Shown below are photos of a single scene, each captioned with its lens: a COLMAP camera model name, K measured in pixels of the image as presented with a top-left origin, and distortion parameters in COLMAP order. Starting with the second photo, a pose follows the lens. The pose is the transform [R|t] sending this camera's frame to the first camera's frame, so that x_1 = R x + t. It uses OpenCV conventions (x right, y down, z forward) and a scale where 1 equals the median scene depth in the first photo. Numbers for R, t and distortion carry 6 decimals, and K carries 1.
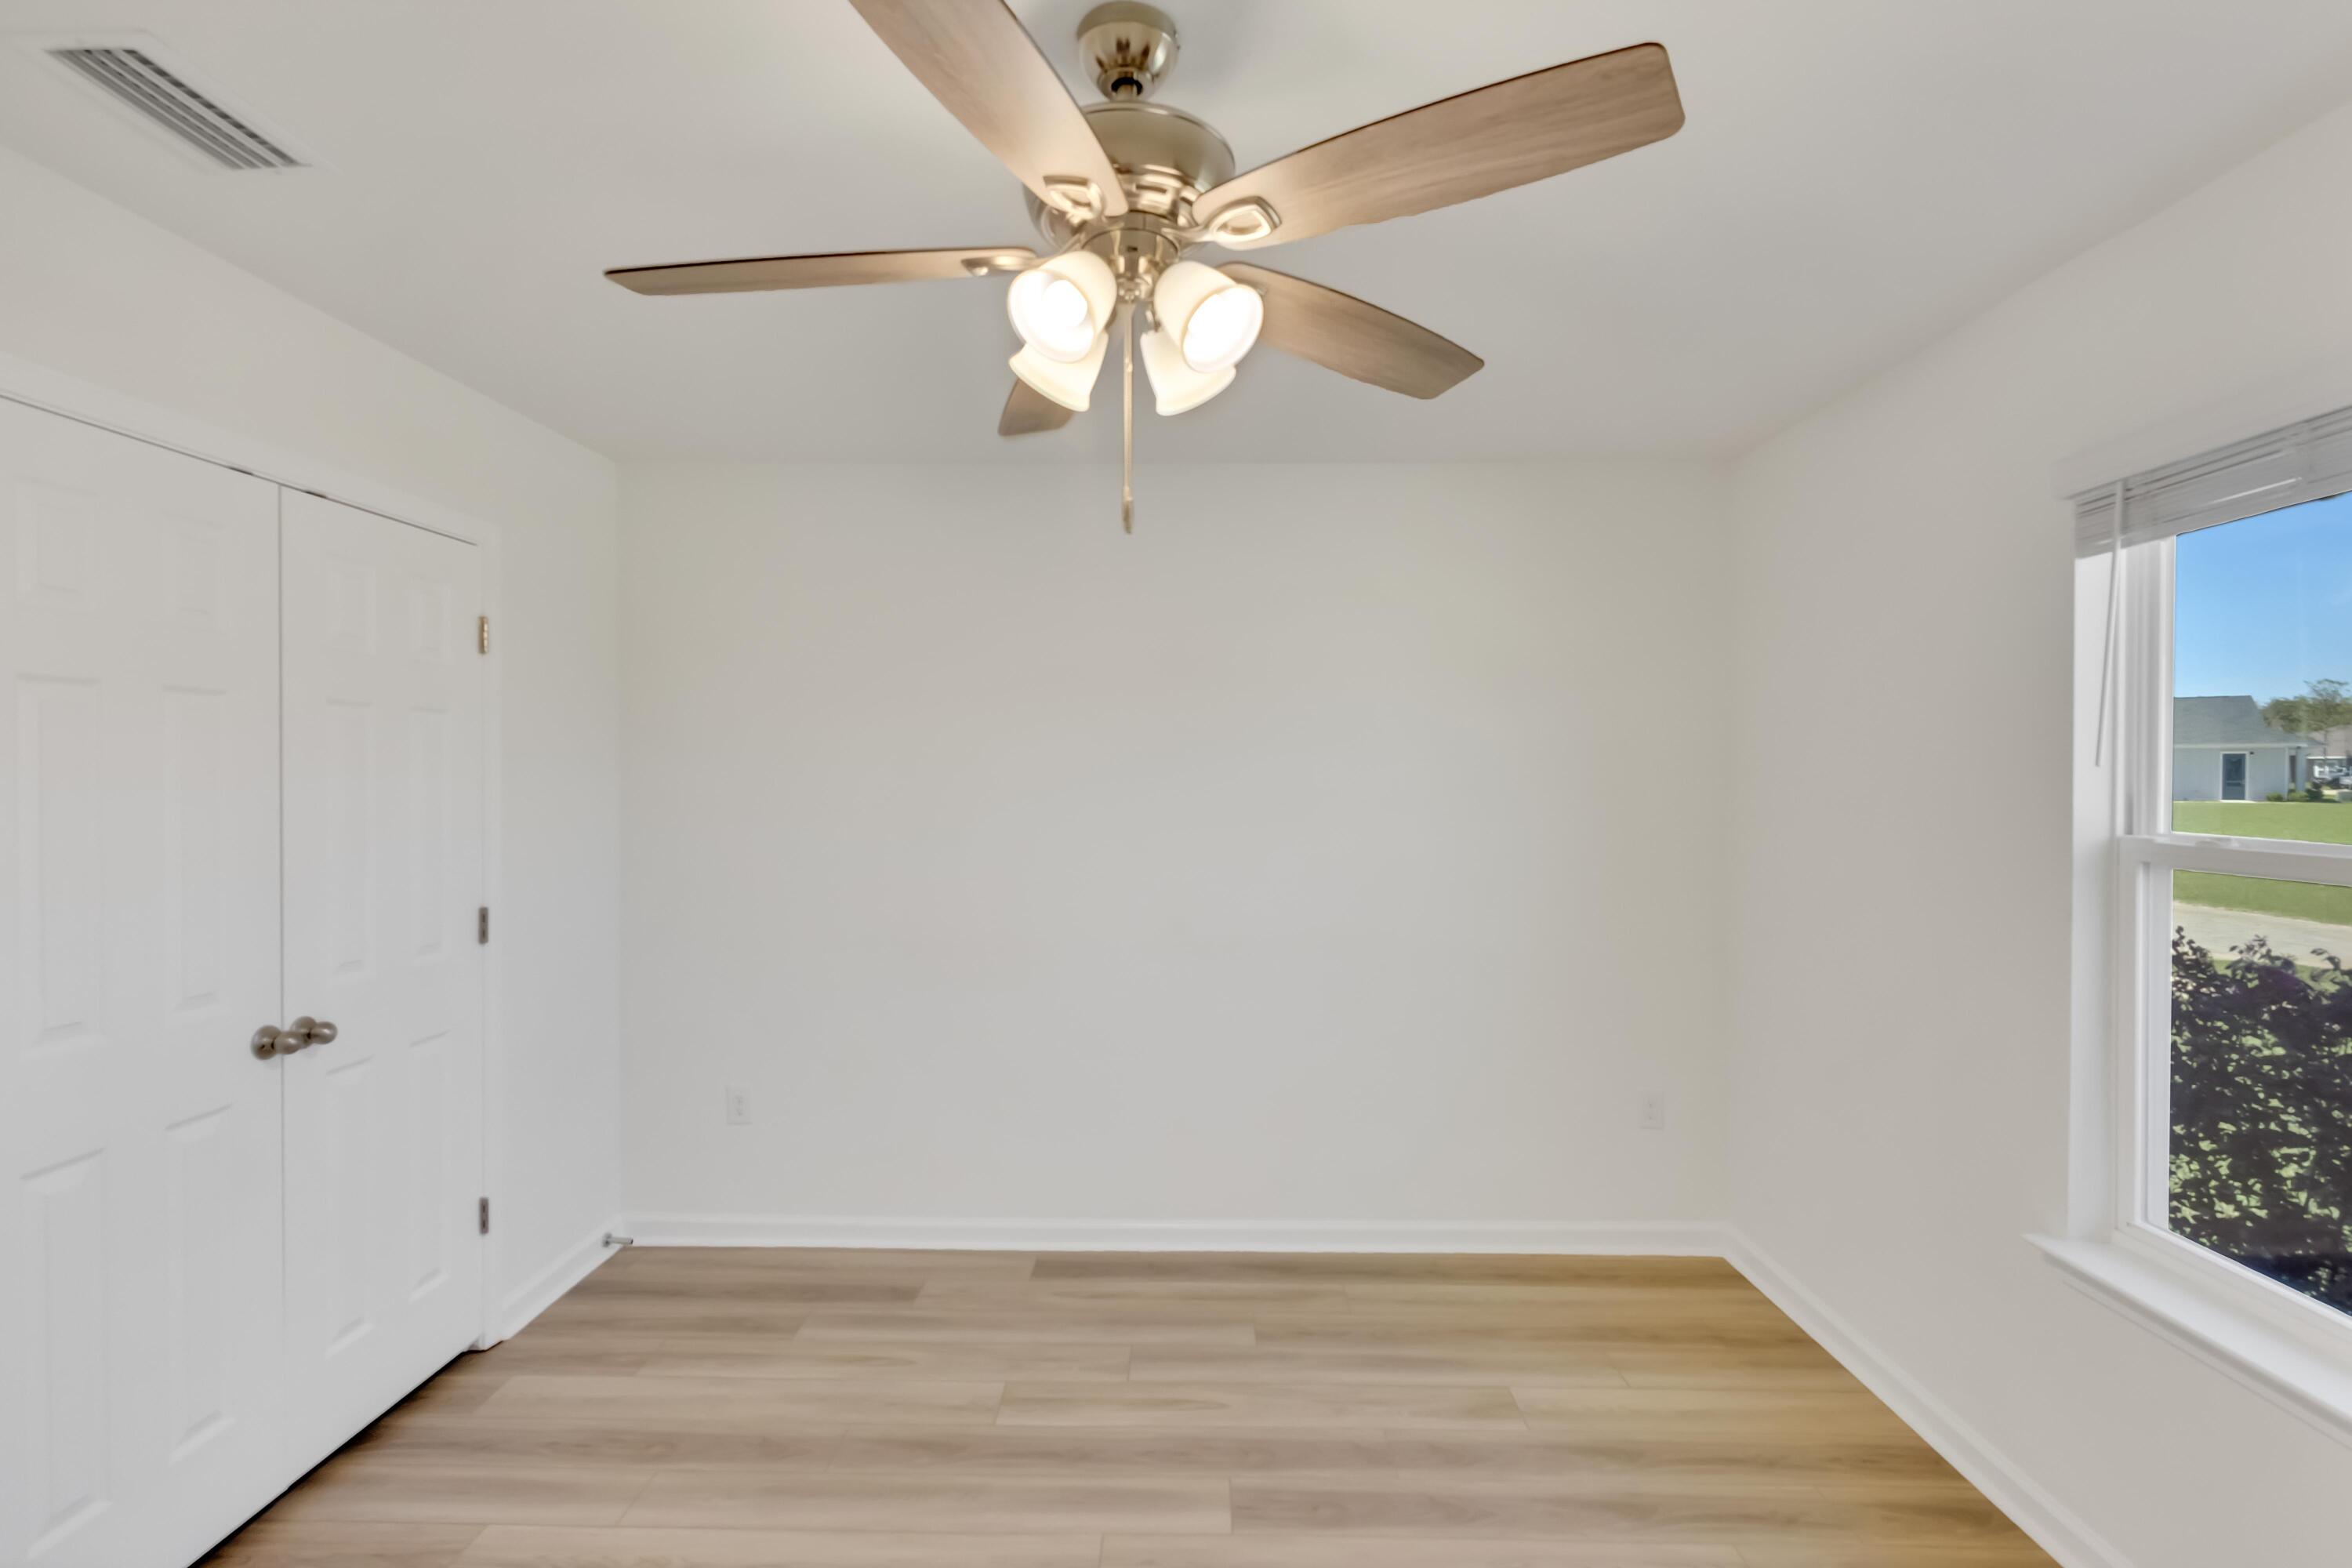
lens RADIAL K [[1106.8, 0, 1176.0], [0, 1106.8, 784.0], [0, 0, 1]] dist [0.001220, -0.000065]
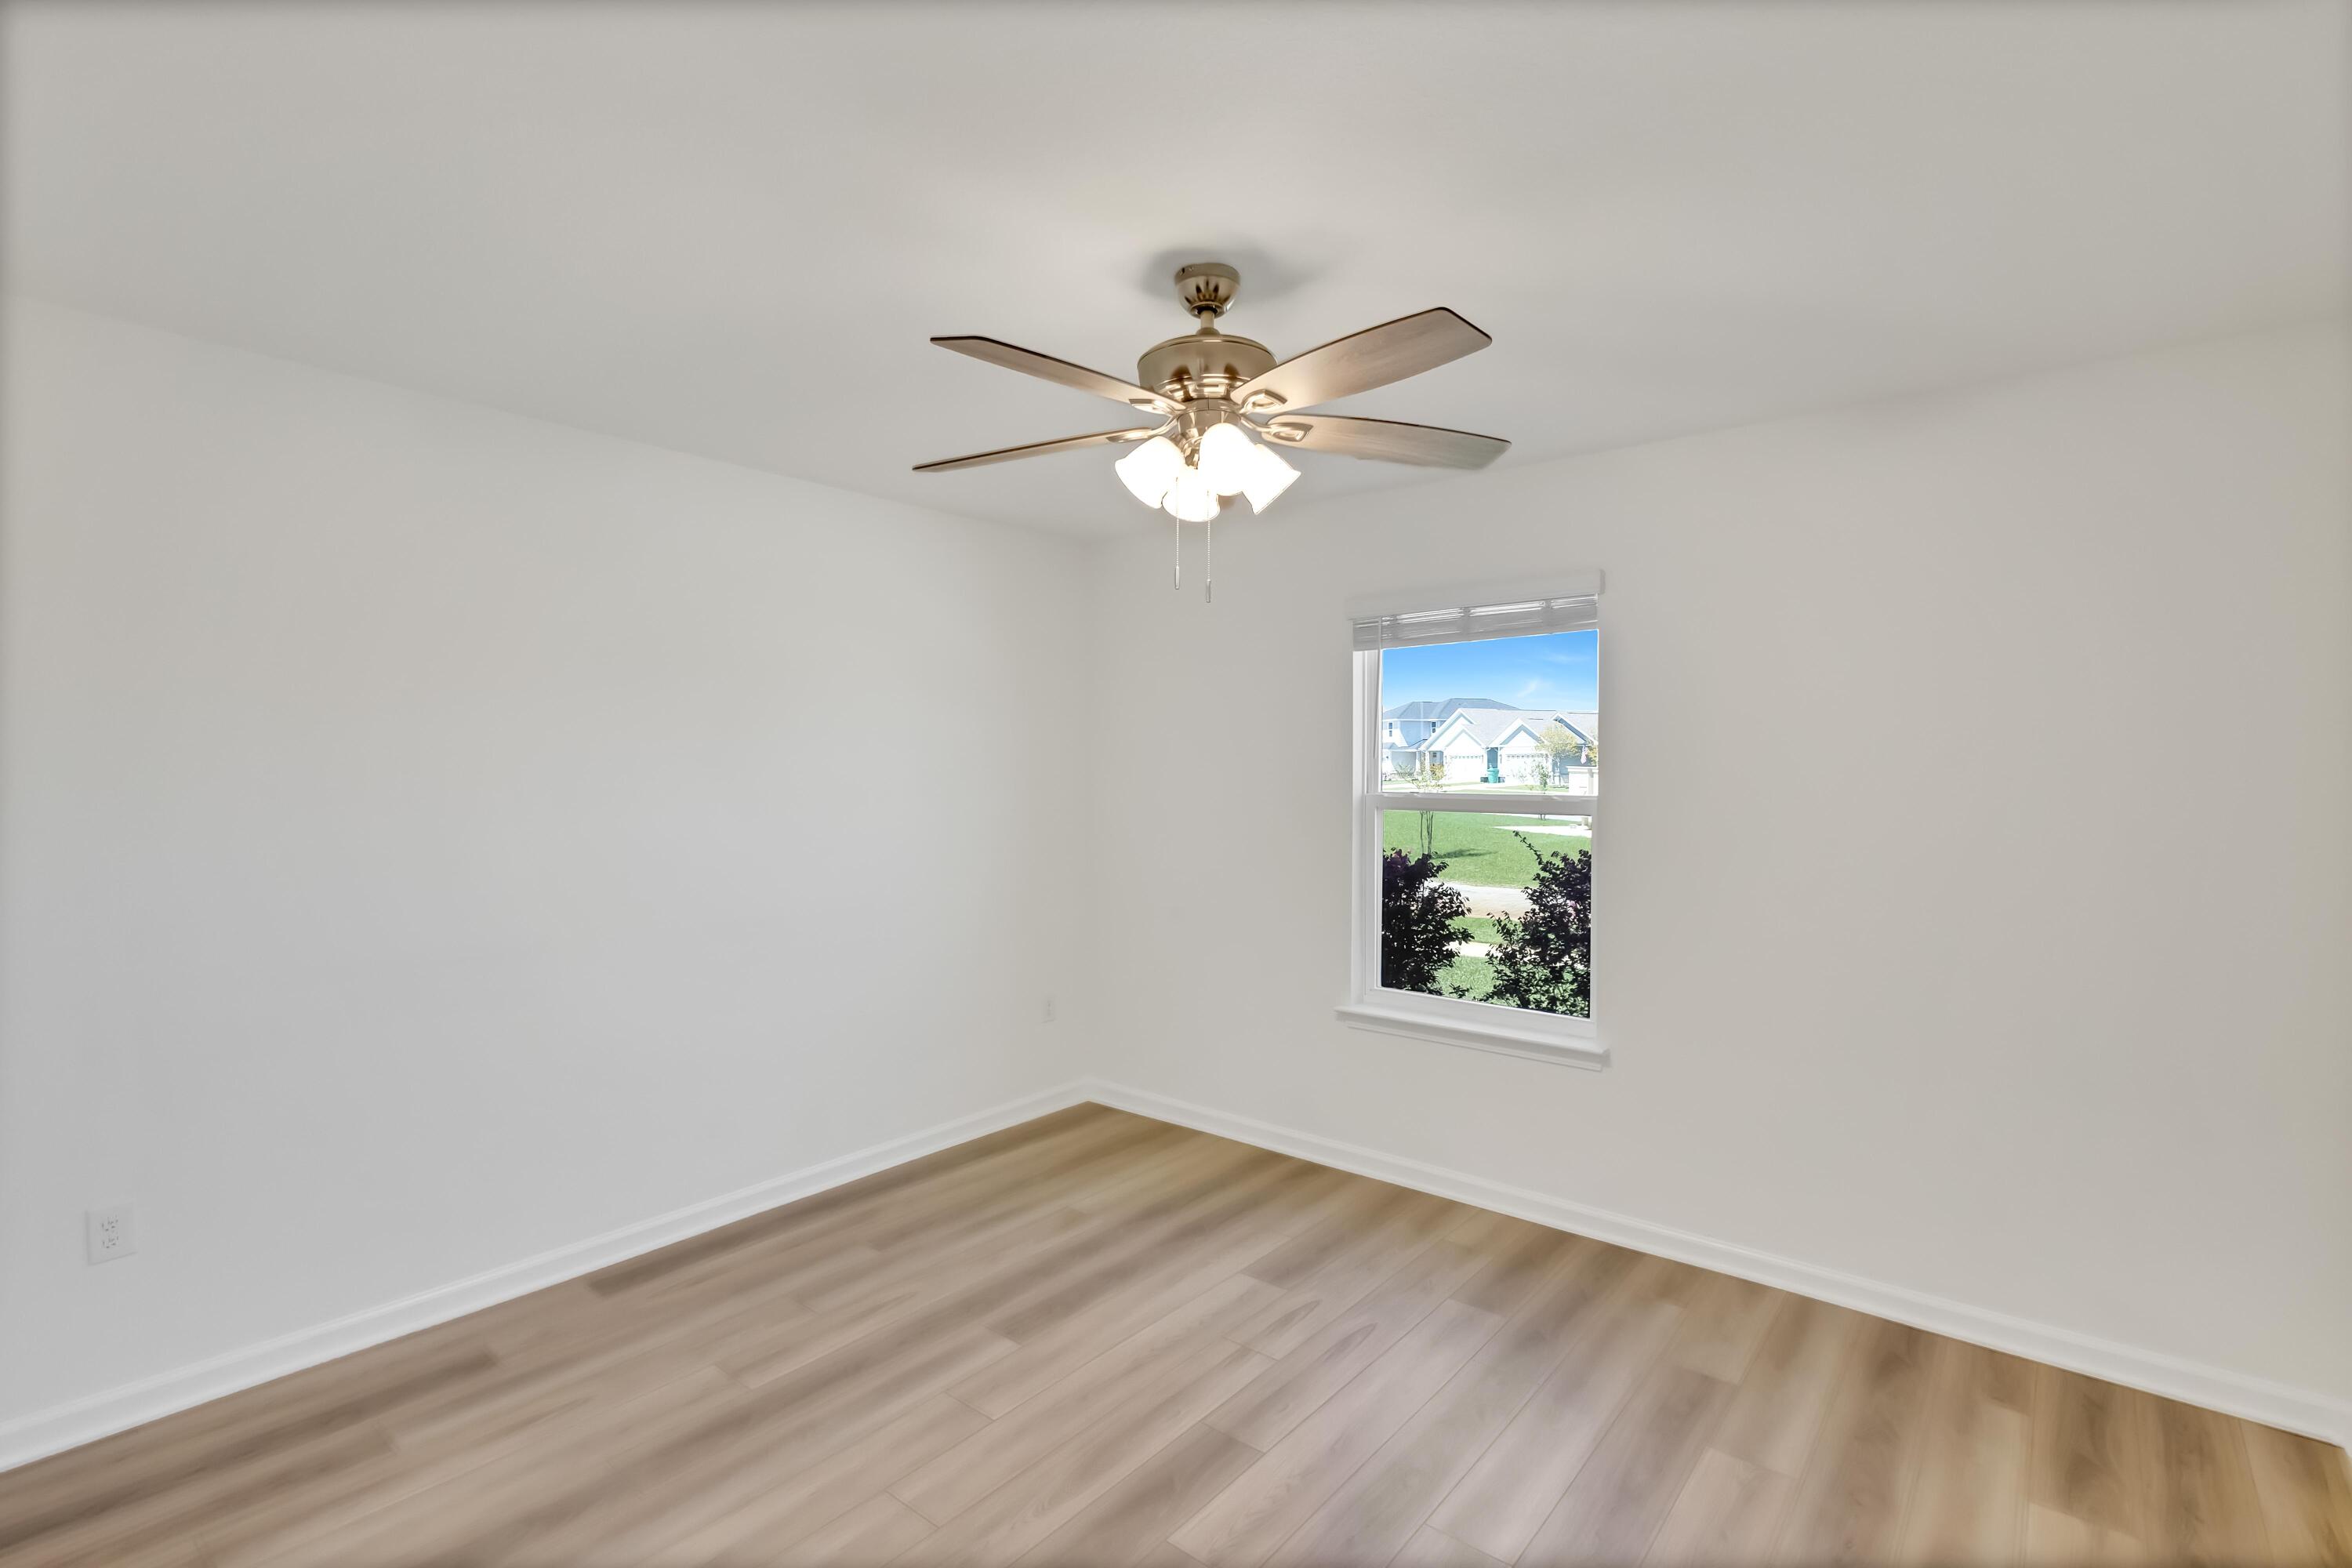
lens RADIAL K [[1119.3, 0, 1168.7], [0, 1119.3, 802.0], [0, 0, 1]] dist [0.007816, -0.000546]
pose [[0.607300, -0.025105, 0.794076, -0.692378], [0.002628, 0.999559, 0.029591, 0.001602], [-0.794469, -0.015884, 0.607098, 0.060498]]
